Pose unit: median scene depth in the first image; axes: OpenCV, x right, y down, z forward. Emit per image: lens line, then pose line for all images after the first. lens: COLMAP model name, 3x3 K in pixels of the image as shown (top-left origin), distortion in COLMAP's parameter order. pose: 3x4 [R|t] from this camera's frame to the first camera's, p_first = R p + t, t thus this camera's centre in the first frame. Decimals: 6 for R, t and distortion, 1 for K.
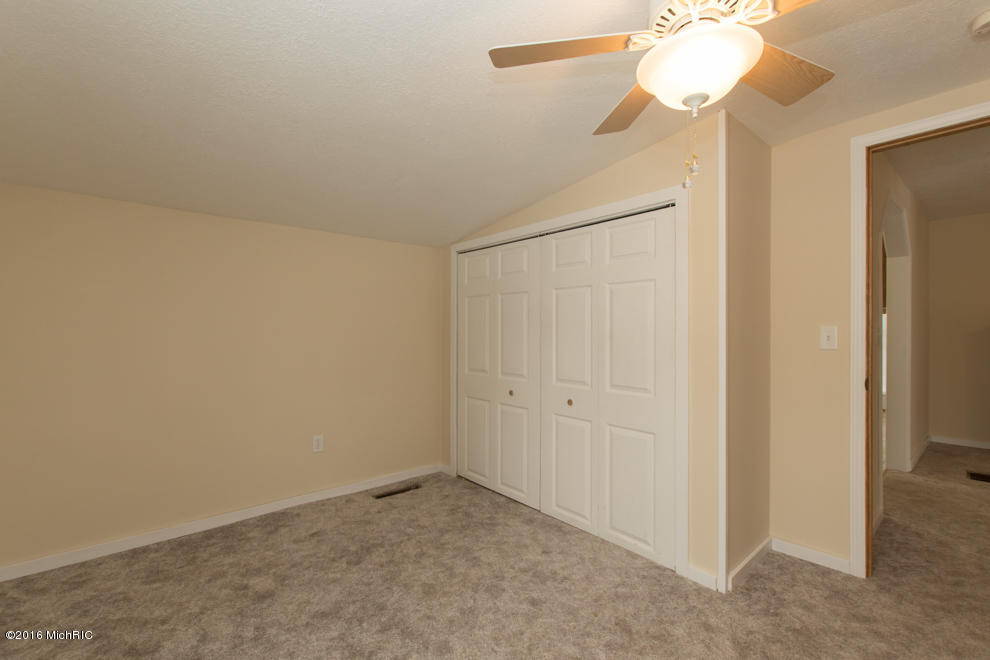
lens RADIAL K [[423.9, 0, 495.0], [0, 423.9, 330.0], [0, 0, 1]] dist [0.001169, -0.000105]
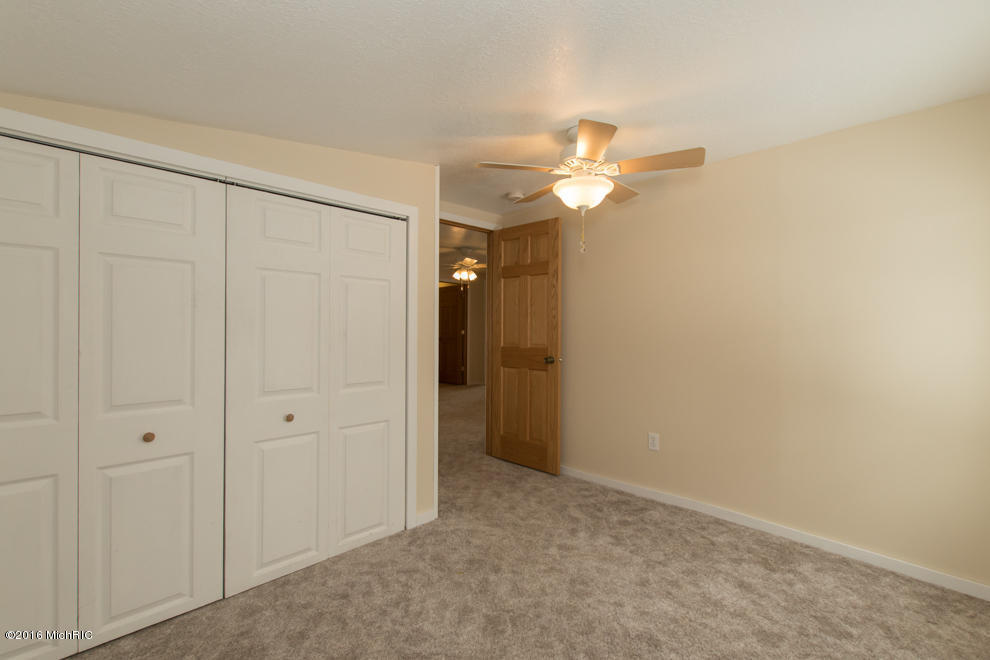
lens RADIAL K [[423.9, 0, 495.0], [0, 423.9, 330.0], [0, 0, 1]] dist [0.001169, -0.000105]
pose [[-0.069140, -0.007334, 0.997580, -0.705200], [-0.016863, 0.999839, 0.006182, -0.003210], [-0.997464, -0.016395, -0.069253, 0.762623]]
